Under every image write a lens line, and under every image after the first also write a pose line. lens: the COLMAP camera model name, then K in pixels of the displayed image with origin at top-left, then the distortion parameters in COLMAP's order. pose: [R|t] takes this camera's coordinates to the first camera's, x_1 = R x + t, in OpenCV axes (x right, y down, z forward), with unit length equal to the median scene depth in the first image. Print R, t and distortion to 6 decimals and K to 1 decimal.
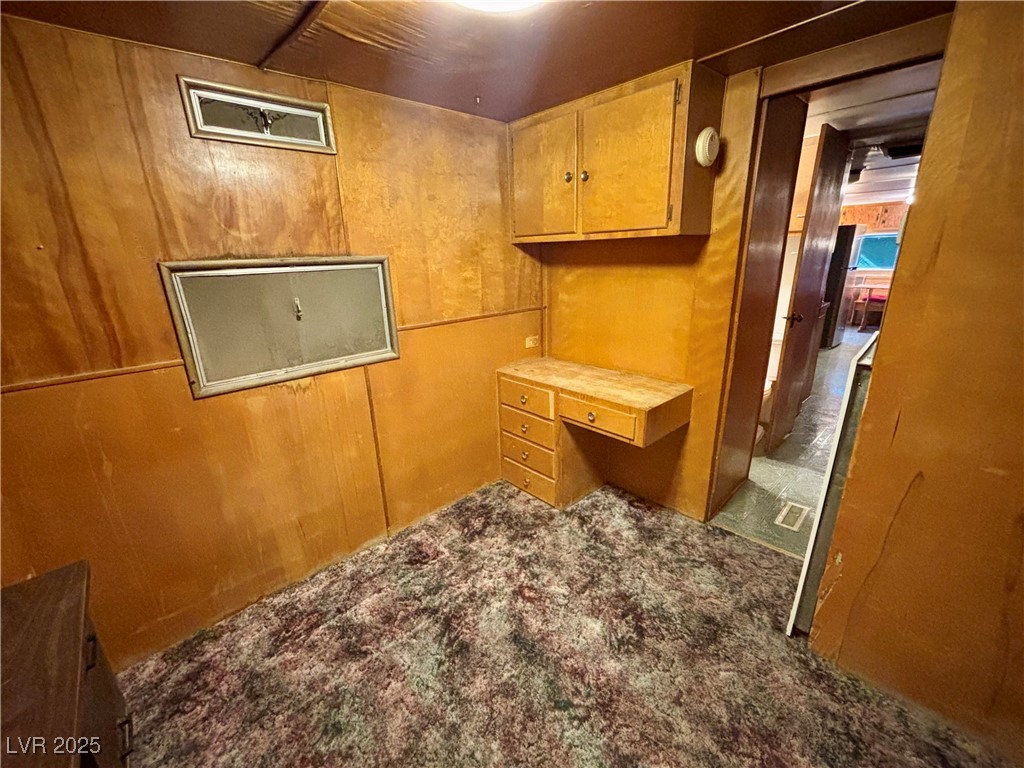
lens RADIAL K [[414.0, 0, 512.0], [0, 414.0, 384.0], [0, 0, 1]] dist [0.008706, -0.003364]
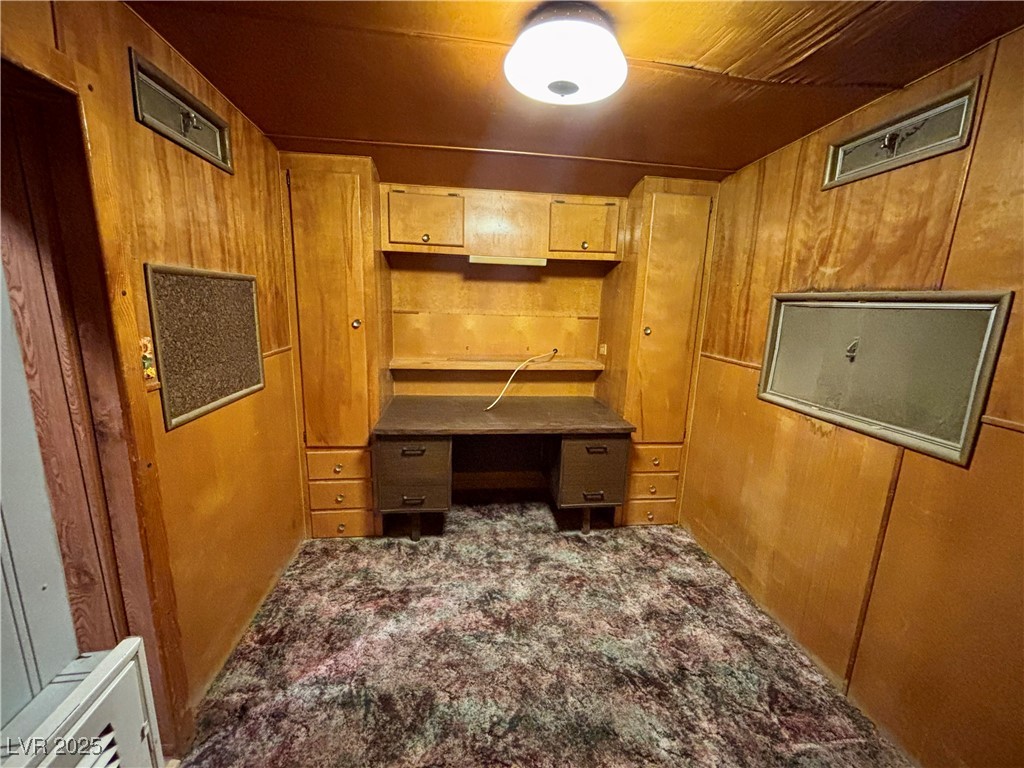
lens RADIAL K [[414.0, 0, 512.0], [0, 414.0, 384.0], [0, 0, 1]] dist [0.008706, -0.003364]
pose [[-0.583728, 0.173675, -0.793157, 0.702285], [-0.255126, 0.888148, 0.382236, -0.302017], [0.770826, 0.425477, -0.474127, 1.008738]]
